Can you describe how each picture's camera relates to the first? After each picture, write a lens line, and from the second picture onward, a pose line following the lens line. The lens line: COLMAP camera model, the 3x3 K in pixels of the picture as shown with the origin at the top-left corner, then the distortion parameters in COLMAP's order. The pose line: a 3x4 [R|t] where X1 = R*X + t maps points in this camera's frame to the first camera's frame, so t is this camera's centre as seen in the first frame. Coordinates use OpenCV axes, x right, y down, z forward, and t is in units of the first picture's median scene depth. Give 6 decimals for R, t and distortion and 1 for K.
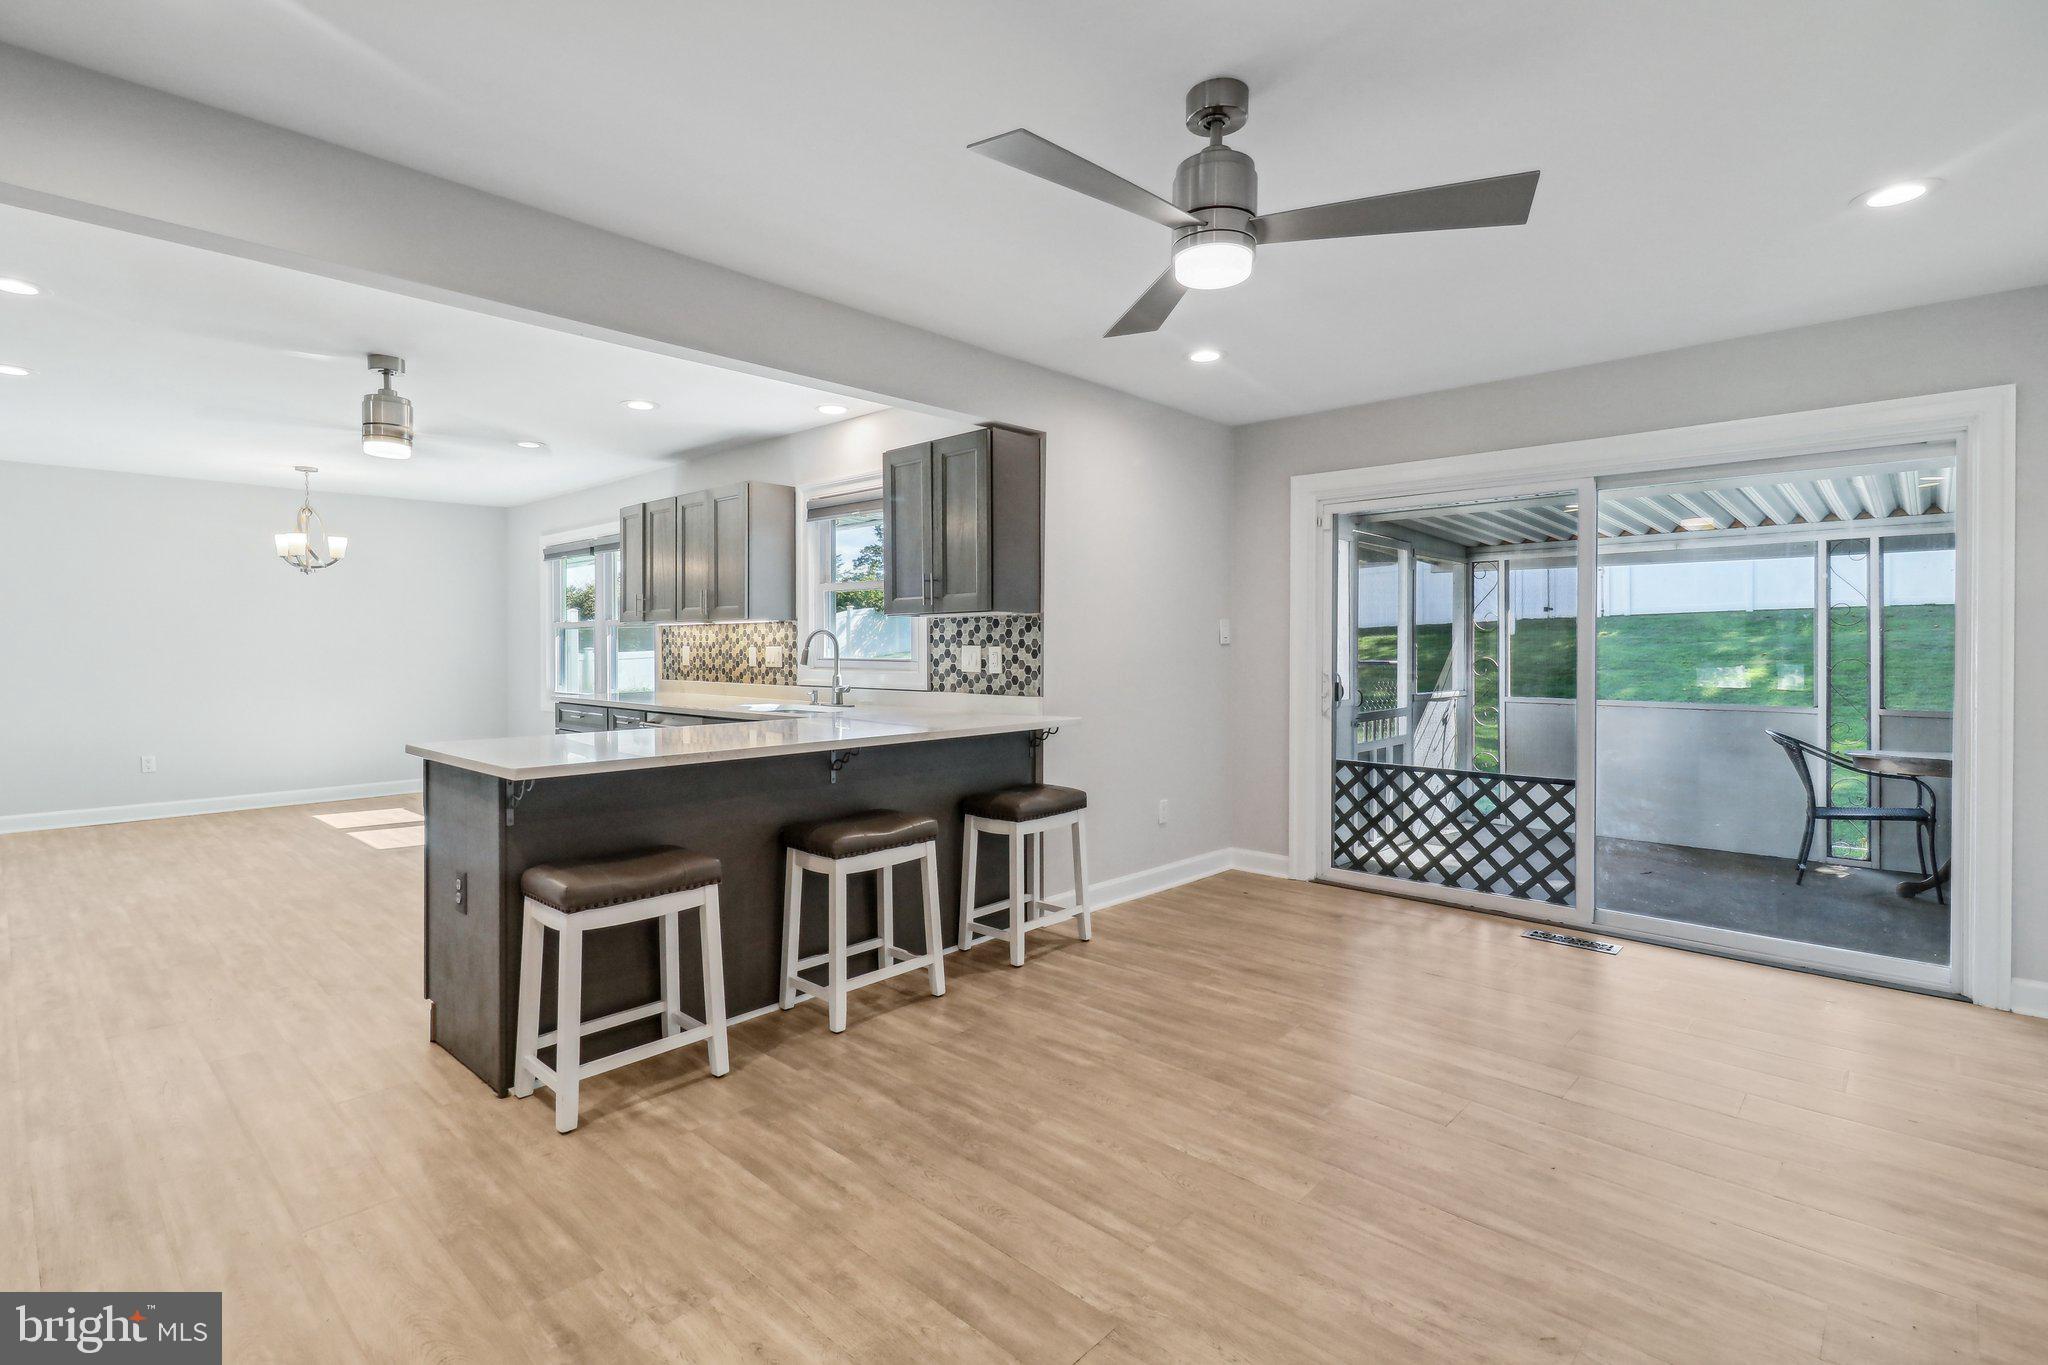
lens RADIAL K [[953.7, 0, 1010.7], [0, 953.7, 652.6], [0, 0, 1]] dist [0.012503, -0.012288]
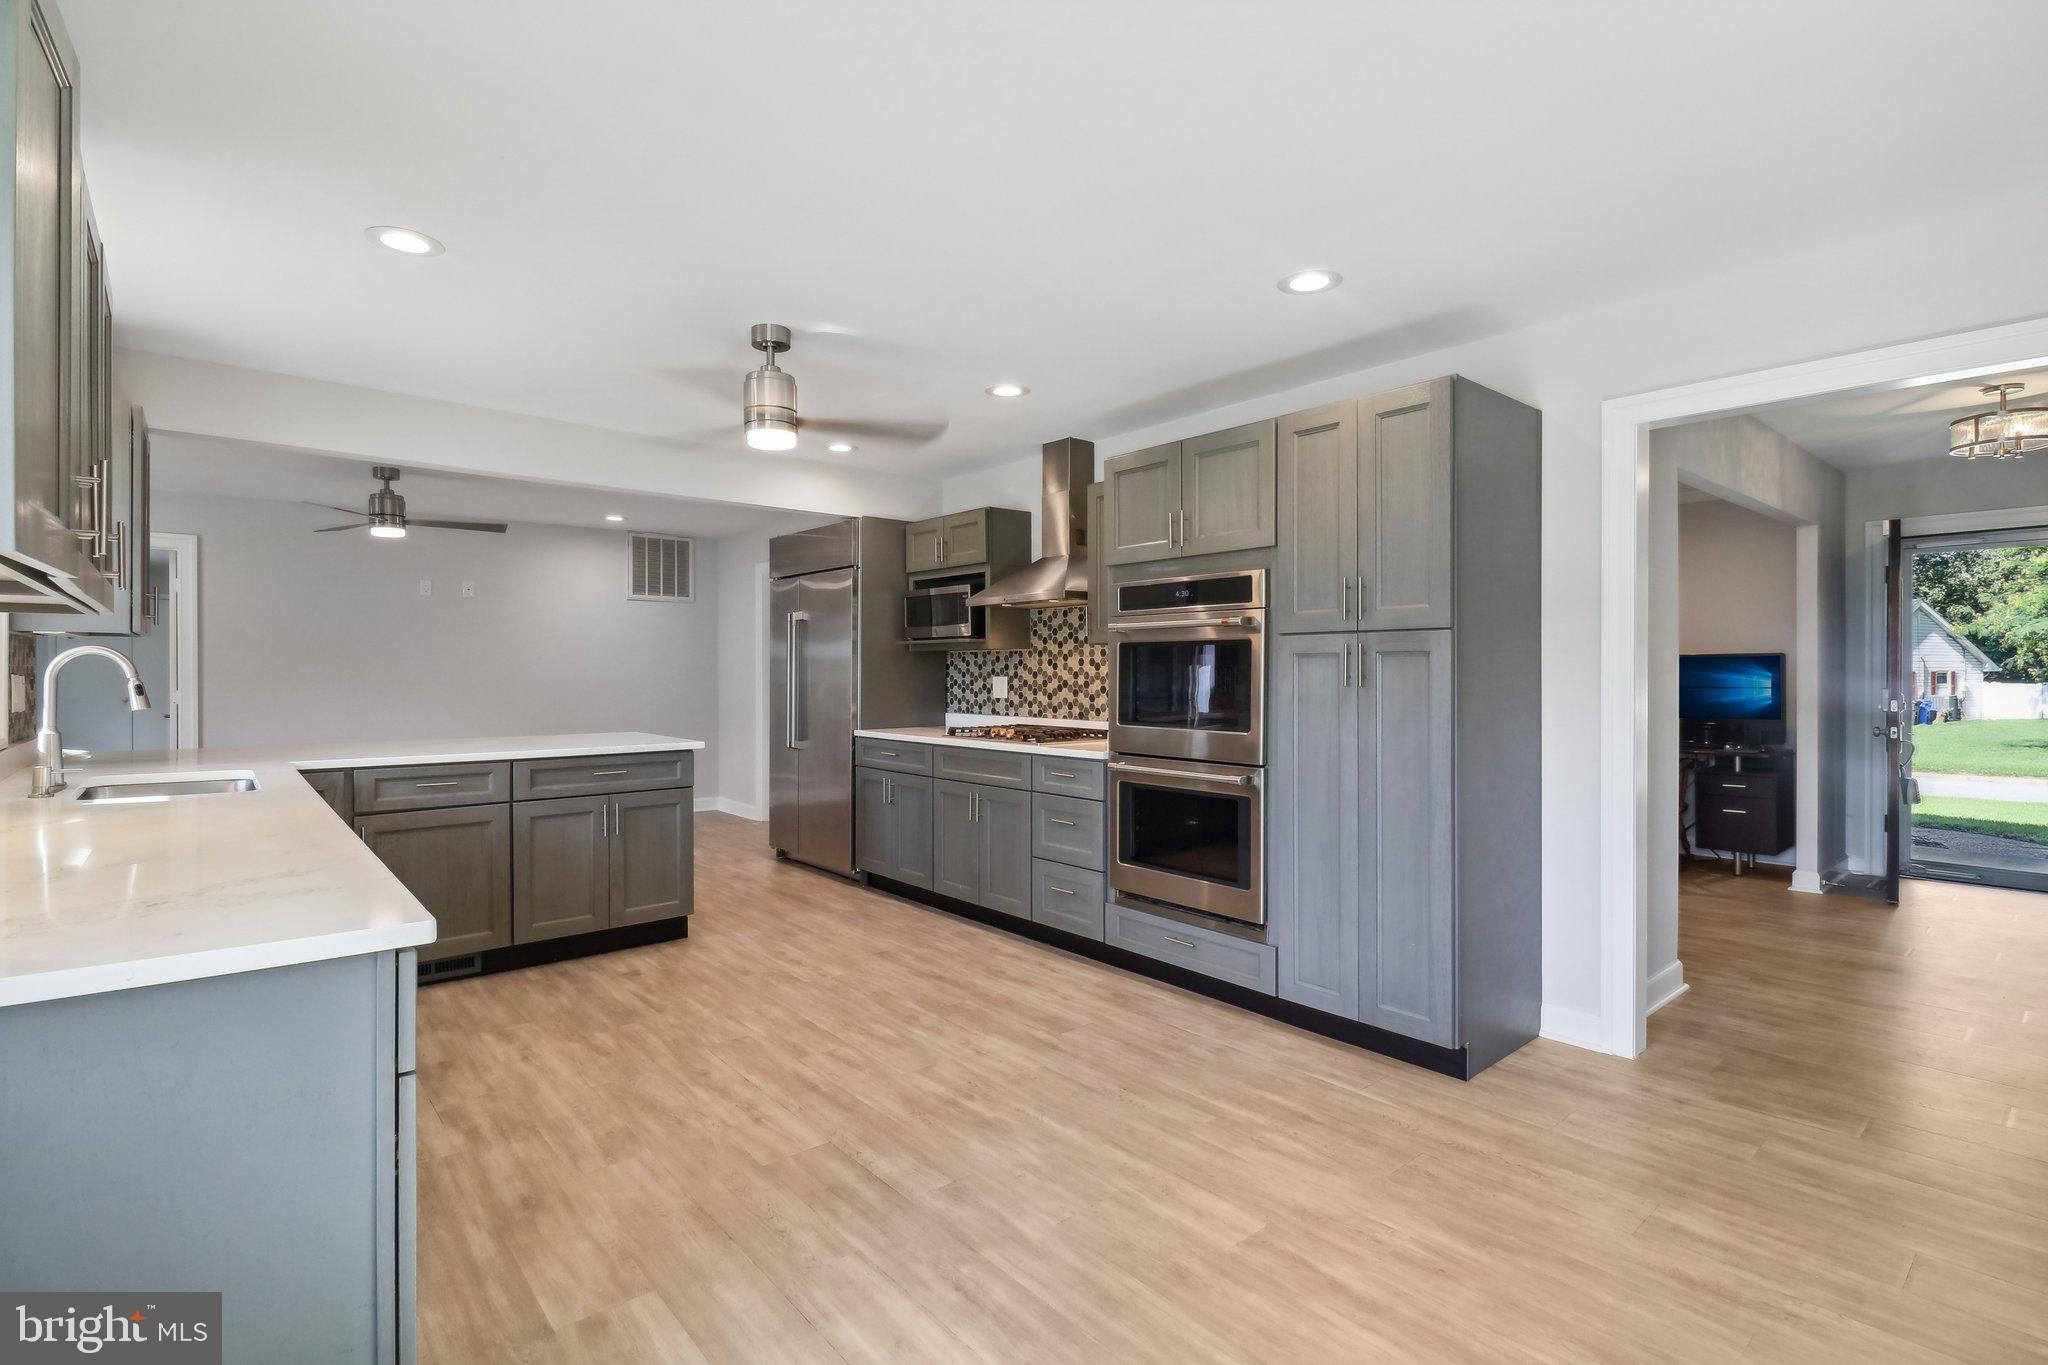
lens RADIAL K [[957.5, 0, 1015.2], [0, 957.5, 674.4], [0, 0, 1]] dist [0.002124, -0.000431]
pose [[-0.993446, -0.003237, 0.114259, -0.875875], [-0.002229, 0.999957, 0.008950, -0.015917], [-0.114283, 0.008637, -0.993411, 1.654400]]
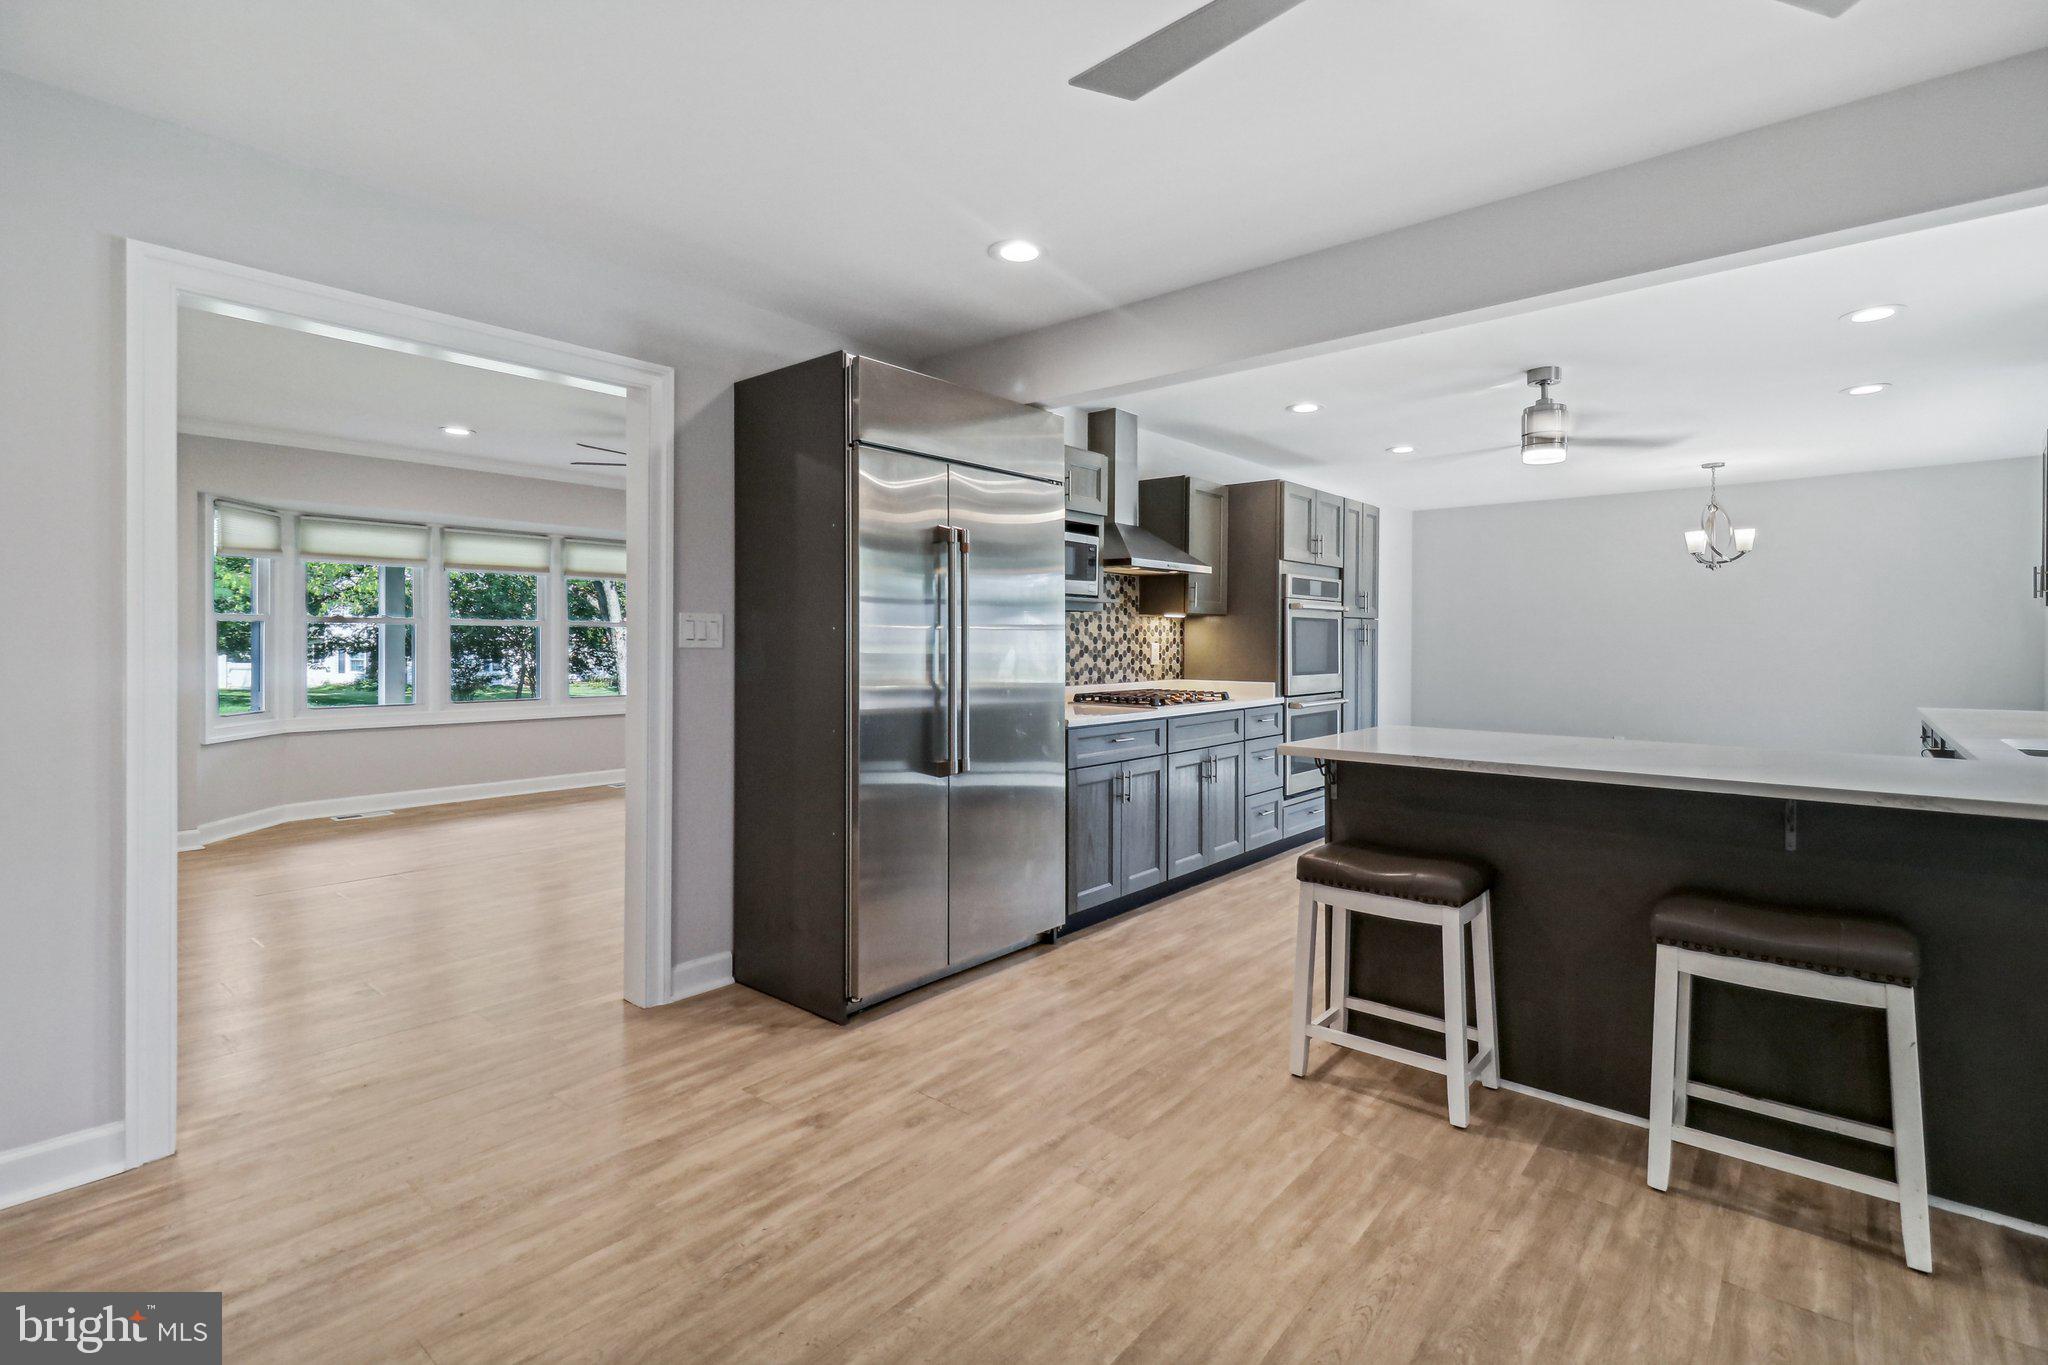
lens RADIAL K [[946.9, 0, 1020.7], [0, 946.9, 662.6], [0, 0, 1]] dist [0.024862, -0.015425]
pose [[0.048959, 0.023153, -0.998532, 0.342453], [-0.008441, 0.999705, 0.022766, -0.003122], [0.998765, 0.007314, 0.049140, 0.339666]]
